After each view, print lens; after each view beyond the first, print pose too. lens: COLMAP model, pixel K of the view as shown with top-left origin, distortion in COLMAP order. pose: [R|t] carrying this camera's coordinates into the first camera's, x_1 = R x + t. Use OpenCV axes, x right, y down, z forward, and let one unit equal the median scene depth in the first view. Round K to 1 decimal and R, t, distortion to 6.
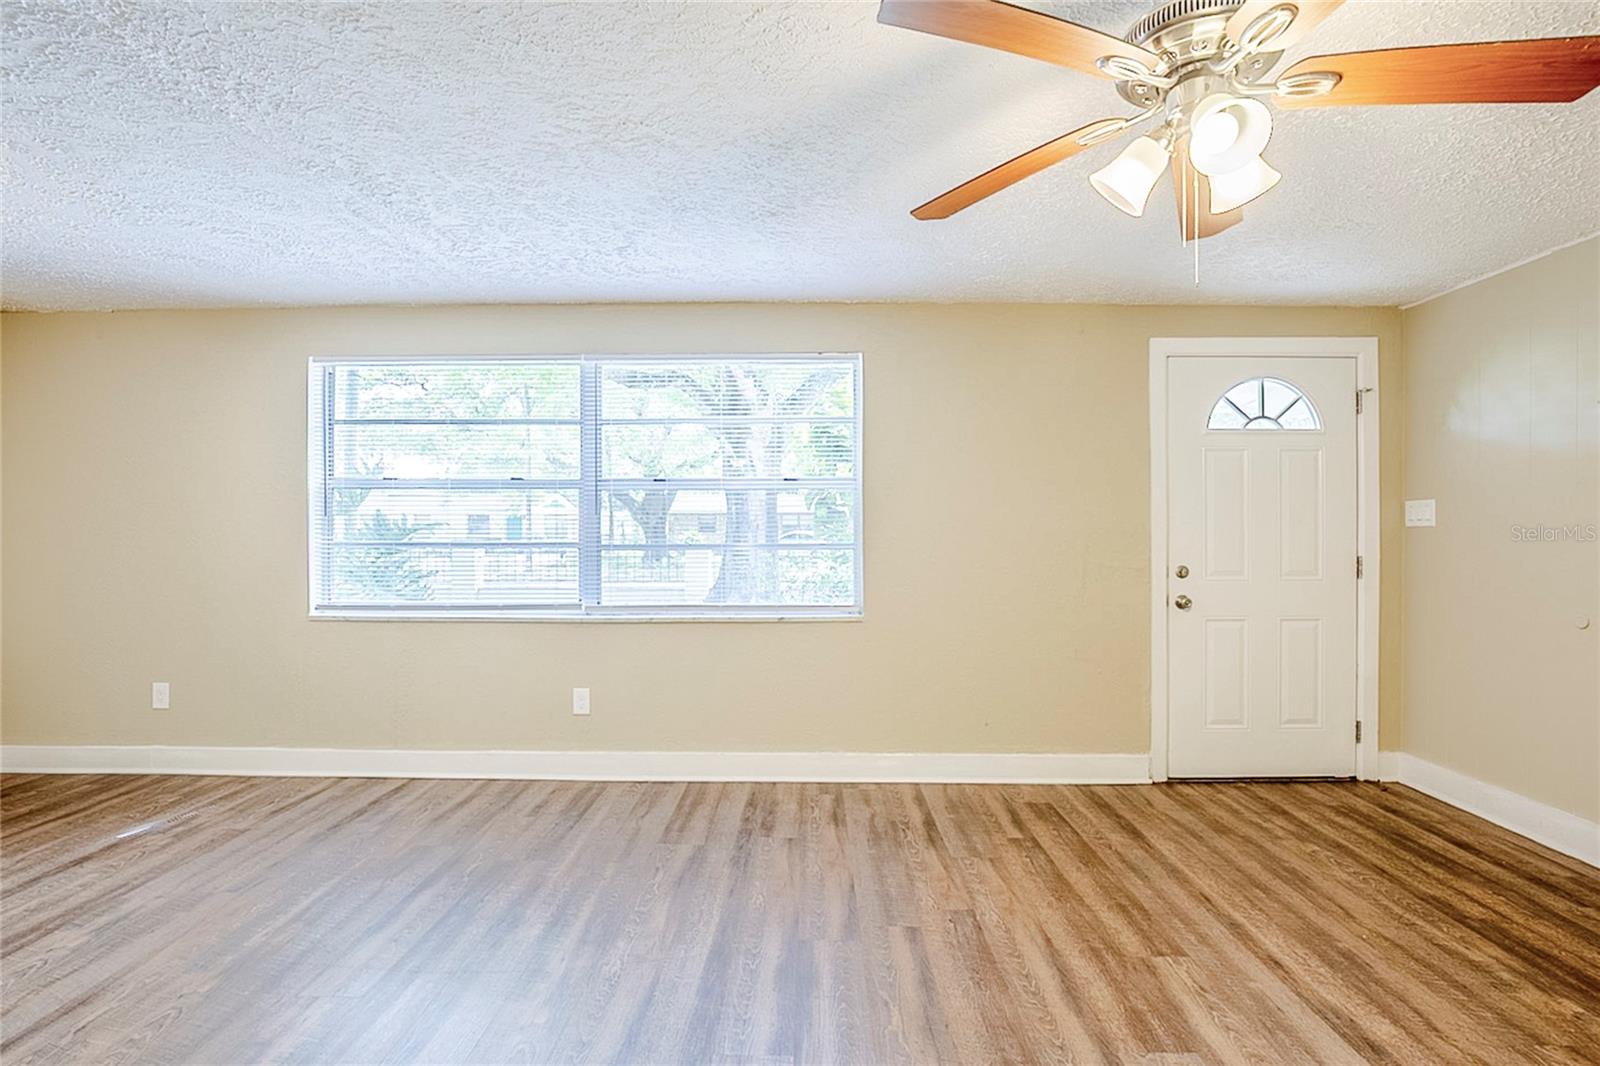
lens RADIAL K [[750.1, 0, 800.0], [0, 750.1, 533.0], [0, 0, 1]] dist [-0.012298, 0.000702]
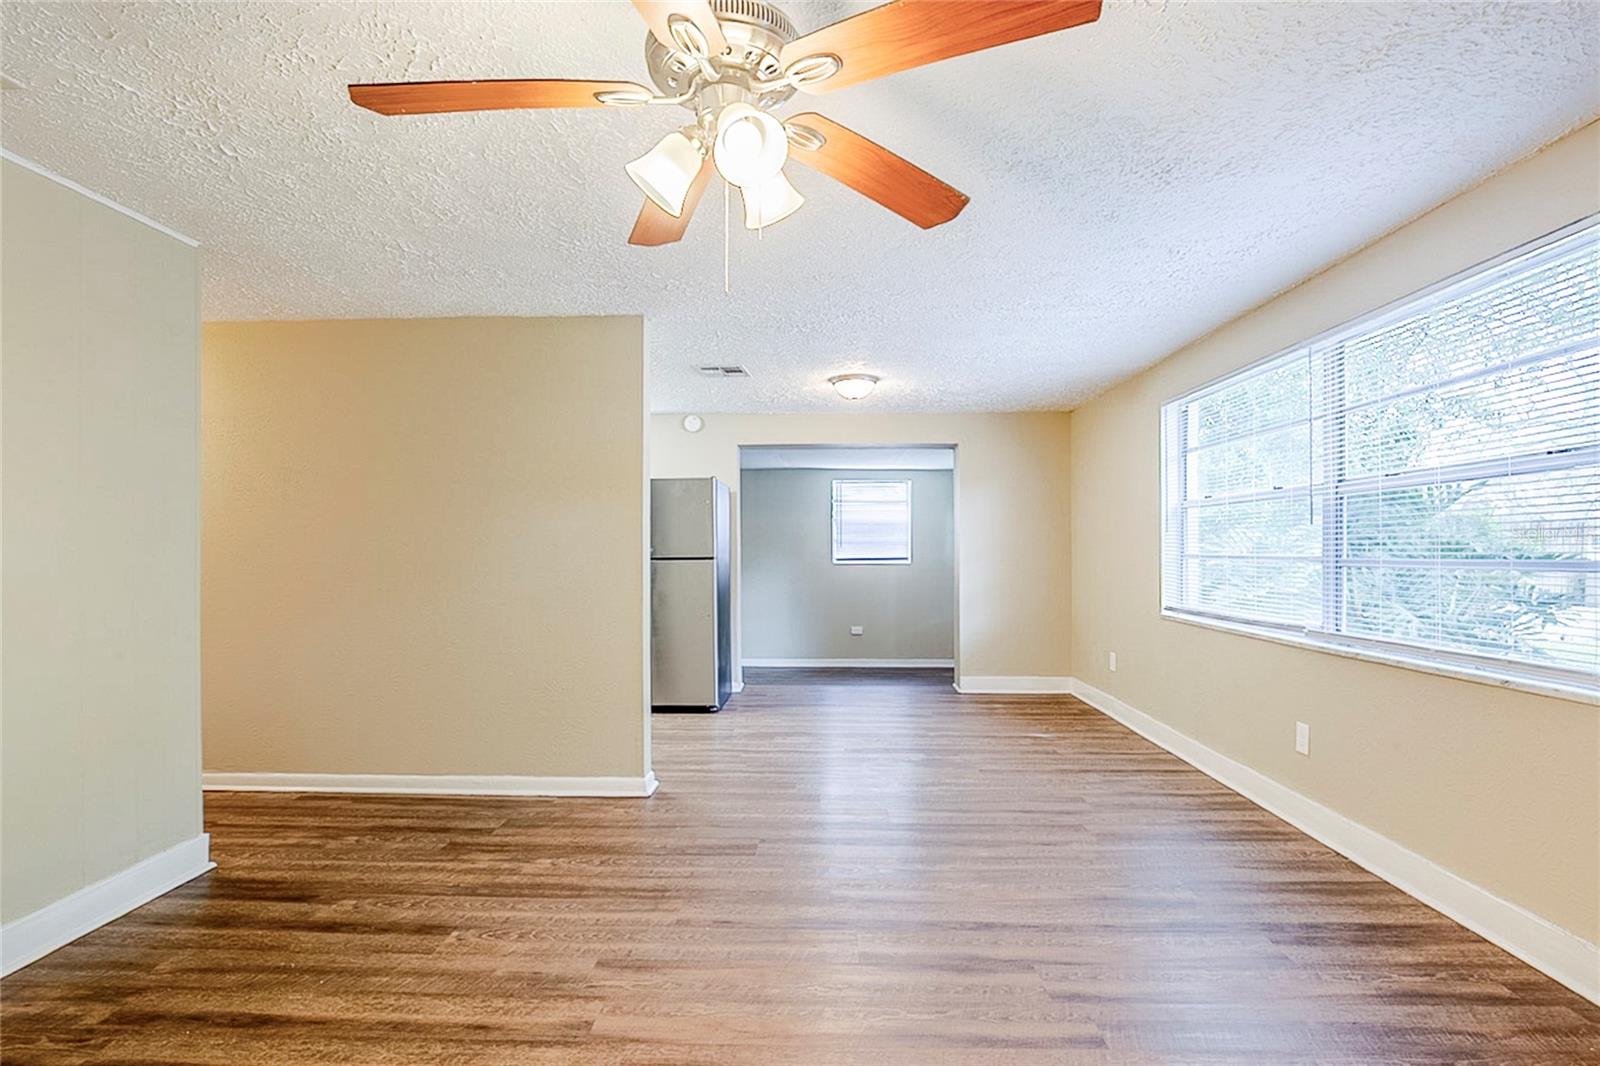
lens RADIAL K [[758.1, 0, 802.6], [0, 758.1, 542.0], [0, 0, 1]] dist [-0.034589, 0.012251]
pose [[-0.014278, -0.010356, -0.999844, 0.646787], [0.004643, 0.999935, -0.010423, 0.002501], [0.999887, -0.004791, -0.014229, 0.472793]]
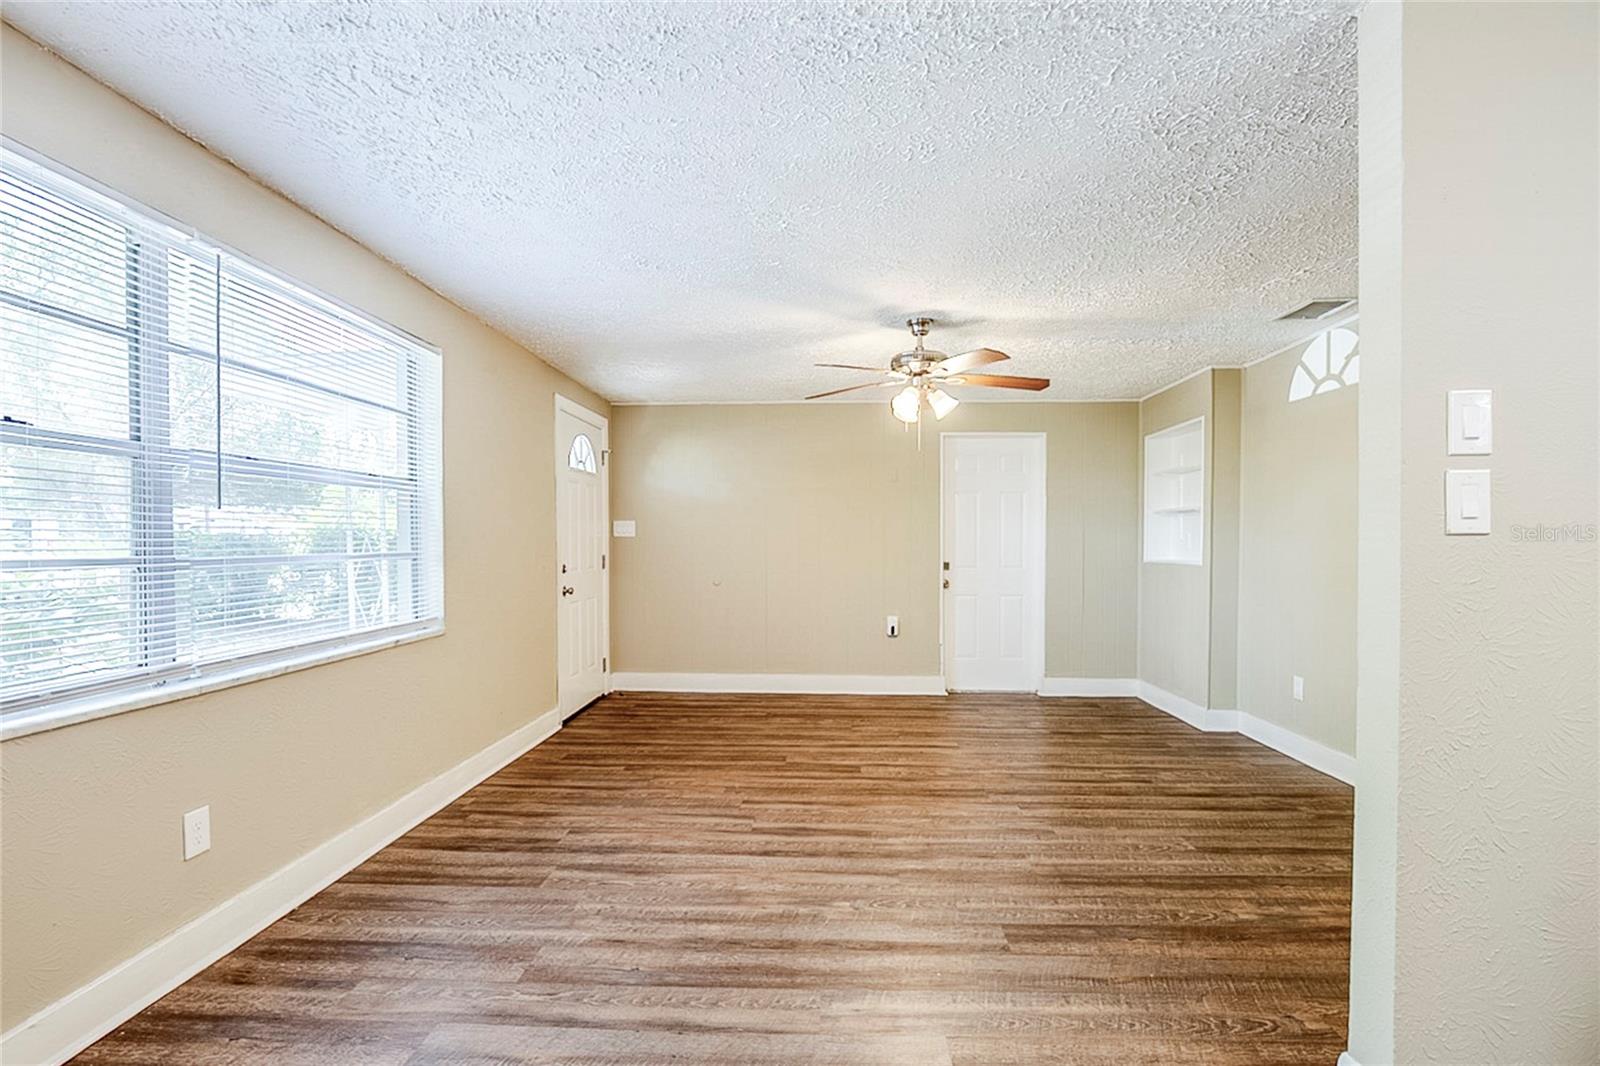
lens RADIAL K [[758.1, 0, 802.6], [0, 758.1, 542.0], [0, 0, 1]] dist [-0.034589, 0.012251]
pose [[0.030033, -0.001228, 0.999548, -0.932823], [-0.002833, 0.999995, 0.001313, -0.000832], [-0.999545, -0.002871, 0.030029, 0.568318]]
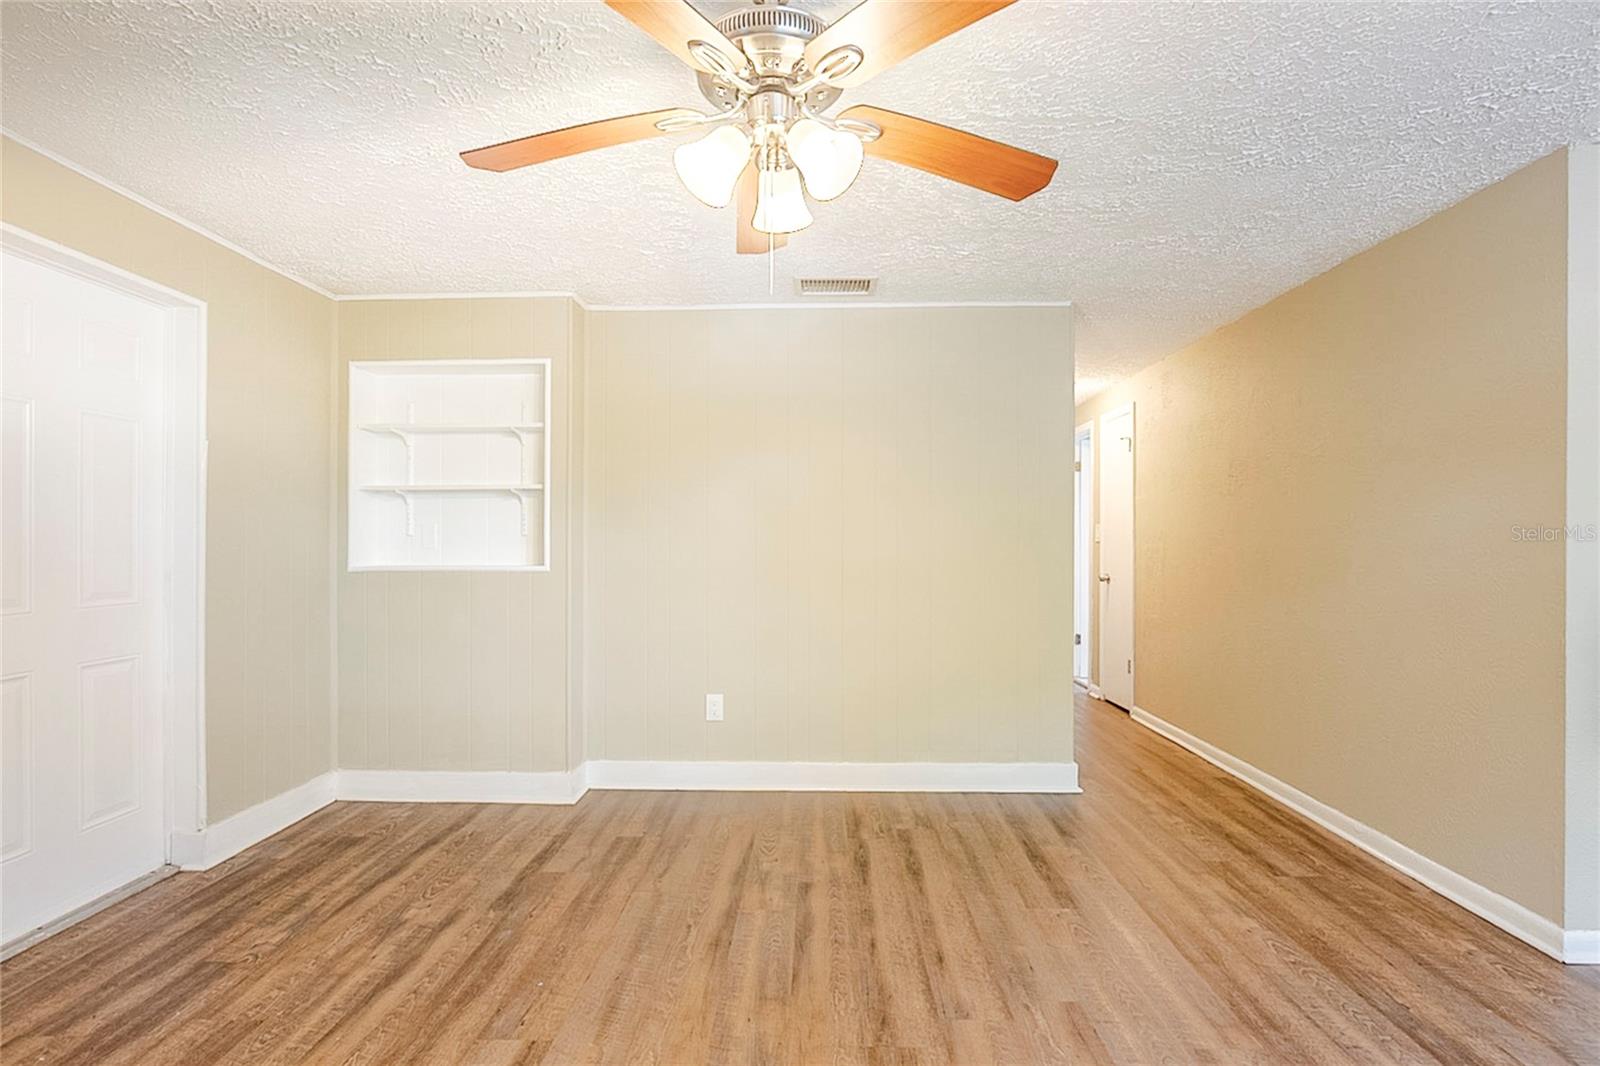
lens RADIAL K [[765.1, 0, 818.8], [0, 765.1, 518.6], [0, 0, 1]] dist [0.003232, -0.000333]
pose [[-0.999915, -0.006165, -0.011478, 0.202134], [-0.005801, 0.999488, -0.031472, 0.006683], [0.011666, -0.031403, -0.999439, 0.881046]]
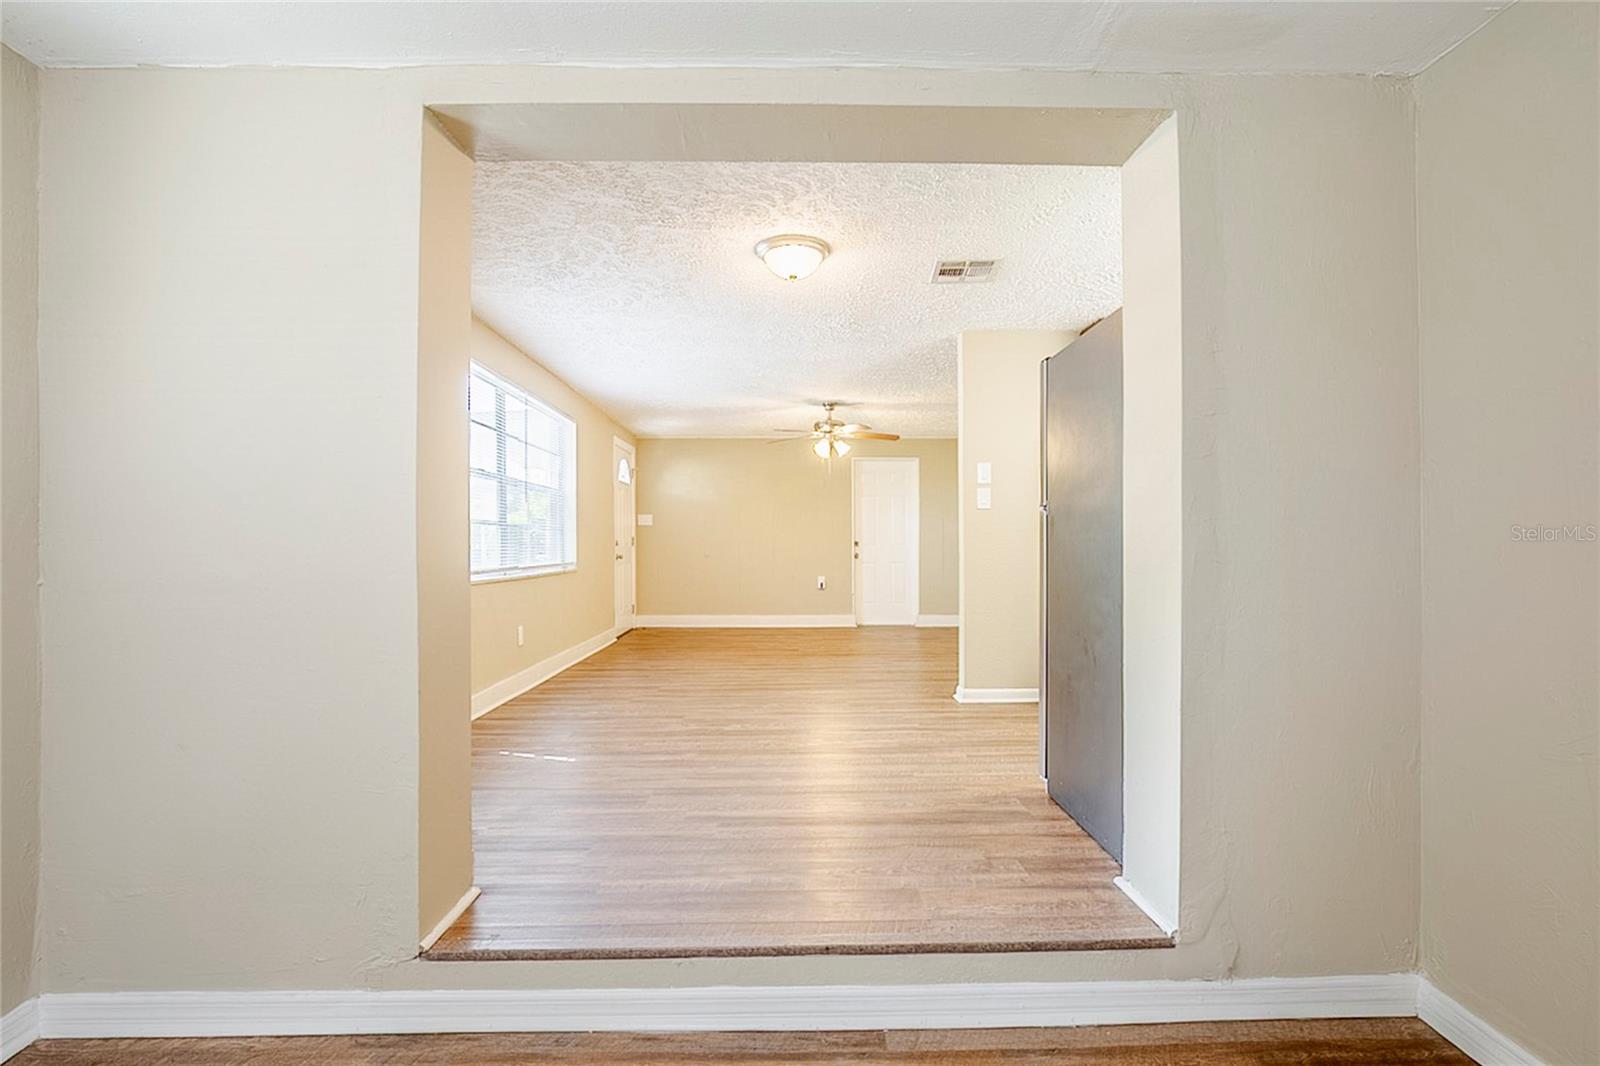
lens RADIAL K [[758.1, 0, 802.6], [0, 758.1, 542.0], [0, 0, 1]] dist [-0.034589, 0.012251]
pose [[-0.035049, 0.003351, 0.999380, -1.895897], [-0.000677, 0.999994, -0.003377, 0.059943], [-0.999385, -0.000795, -0.035047, 0.575366]]
